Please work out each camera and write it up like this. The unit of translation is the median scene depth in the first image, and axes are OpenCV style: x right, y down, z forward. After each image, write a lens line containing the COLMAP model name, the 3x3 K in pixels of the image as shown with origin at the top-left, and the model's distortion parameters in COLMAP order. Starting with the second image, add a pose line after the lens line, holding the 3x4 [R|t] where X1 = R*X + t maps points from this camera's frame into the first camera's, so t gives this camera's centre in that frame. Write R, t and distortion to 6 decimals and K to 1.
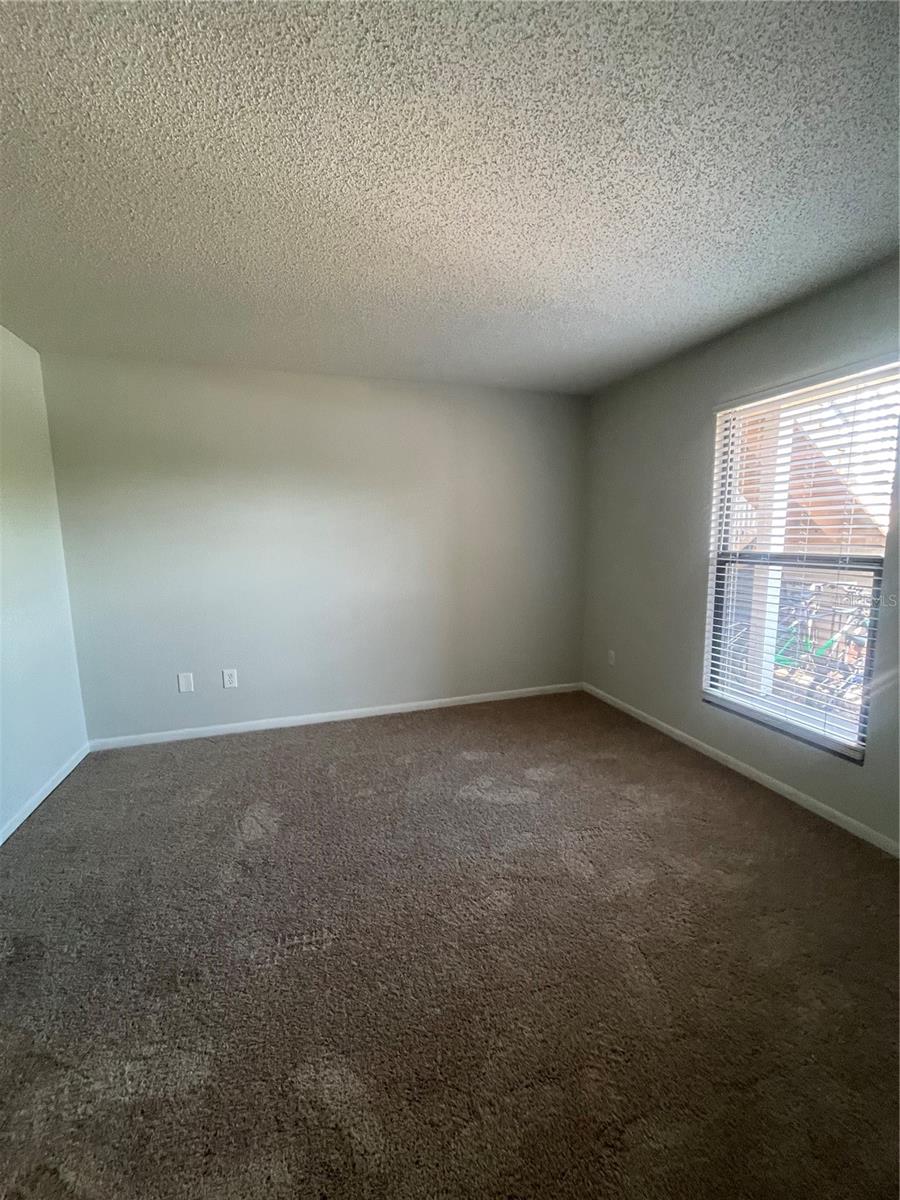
lens RADIAL K [[485.0, 0, 447.1], [0, 485.0, 599.9], [0, 0, 1]] dist [-0.002200, 0.000156]
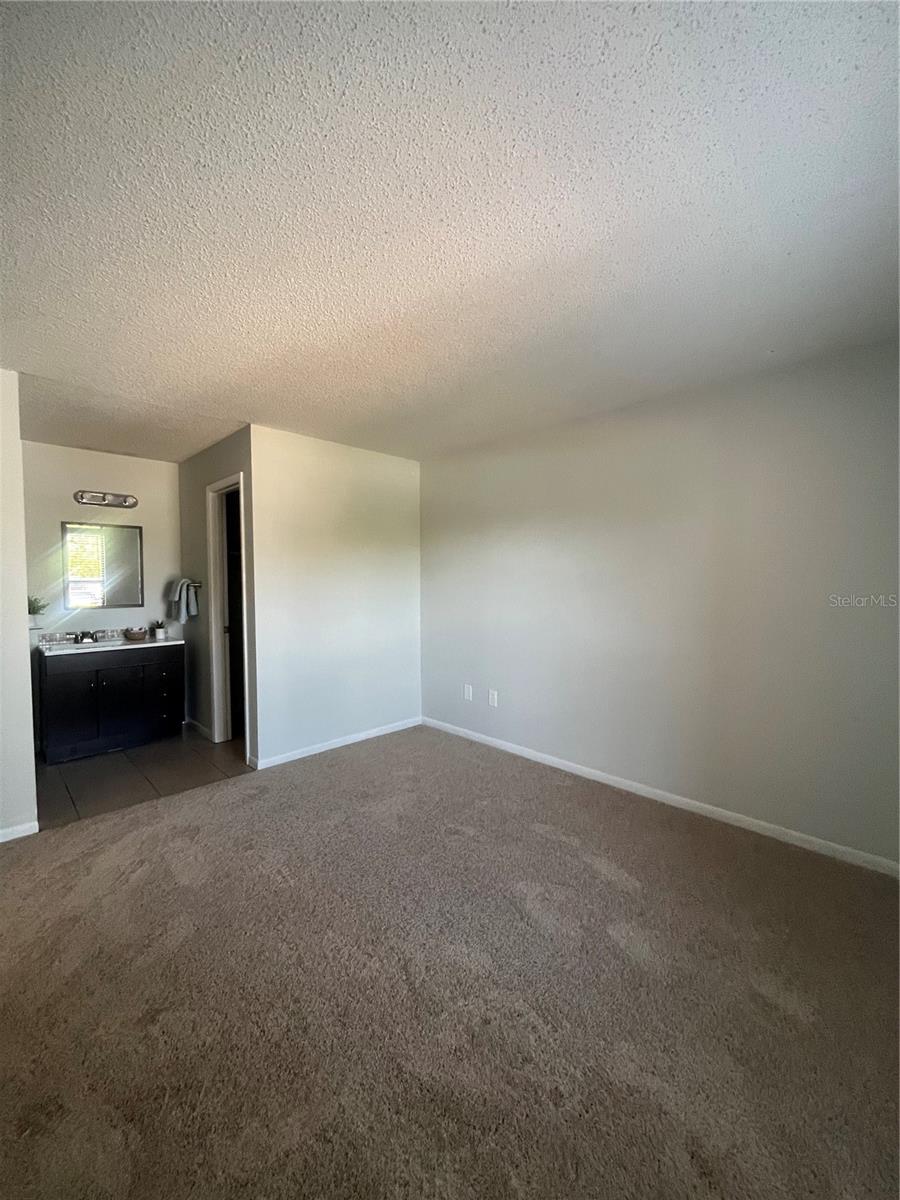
lens RADIAL K [[485.0, 0, 450.7], [0, 485.0, 597.0], [0, 0, 1]] dist [-0.002200, 0.000156]
pose [[0.457379, 0.051871, -0.887758, 0.584161], [-0.129837, 0.991495, -0.008961, -0.062808], [0.879743, 0.119362, 0.460224, 0.370284]]
